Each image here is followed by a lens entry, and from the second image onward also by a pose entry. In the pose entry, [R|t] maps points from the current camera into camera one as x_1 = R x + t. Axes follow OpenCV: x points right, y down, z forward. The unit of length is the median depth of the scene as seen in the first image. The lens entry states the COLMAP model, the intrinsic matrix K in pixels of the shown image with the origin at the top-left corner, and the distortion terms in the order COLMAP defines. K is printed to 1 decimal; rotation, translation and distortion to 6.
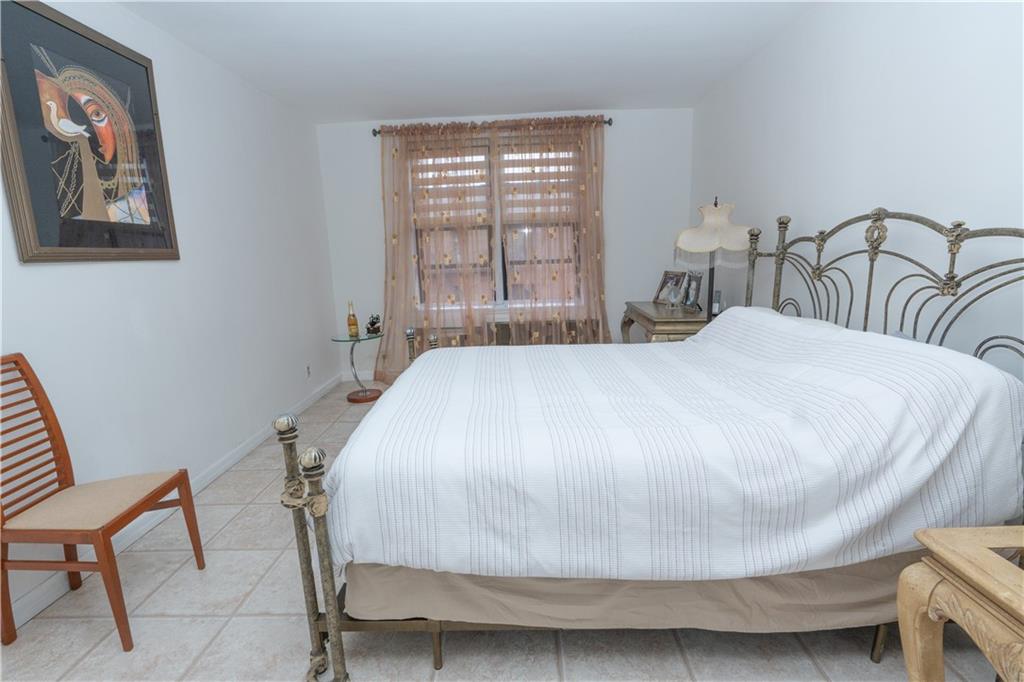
lens RADIAL K [[467.6, 0, 513.0], [0, 467.6, 352.0], [0, 0, 1]] dist [-0.015682, 0.011558]
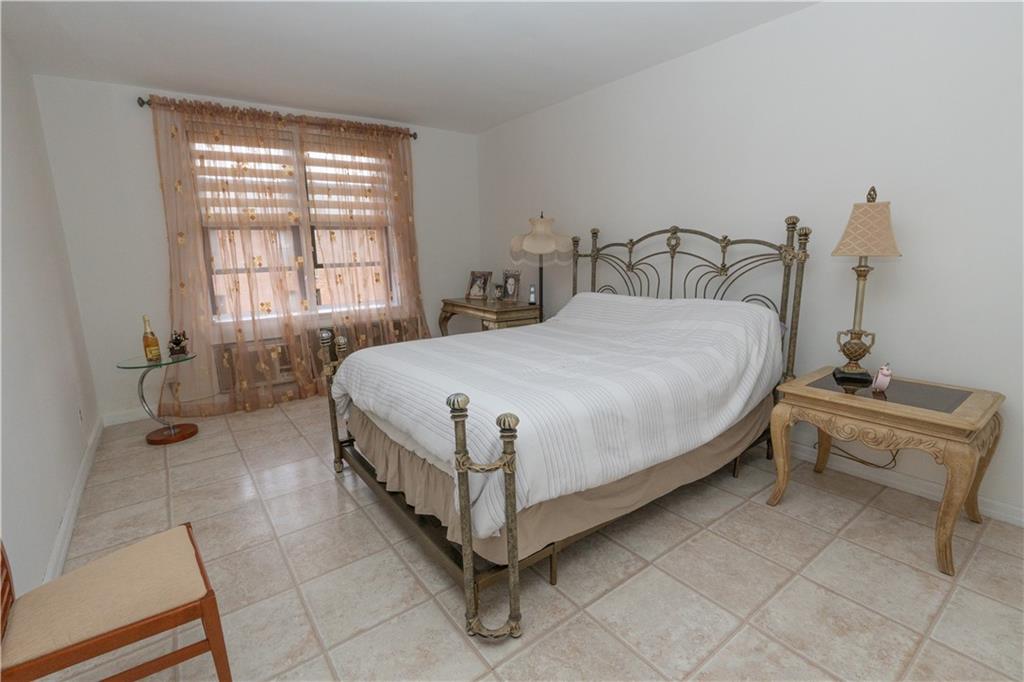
lens RADIAL K [[467.6, 0, 513.0], [0, 467.6, 352.0], [0, 0, 1]] dist [-0.015682, 0.011558]
pose [[0.790362, -0.118954, 0.600980, -0.323768], [0.127509, 0.991427, 0.028548, 0.007108], [-0.599224, 0.054067, 0.798754, 0.015580]]
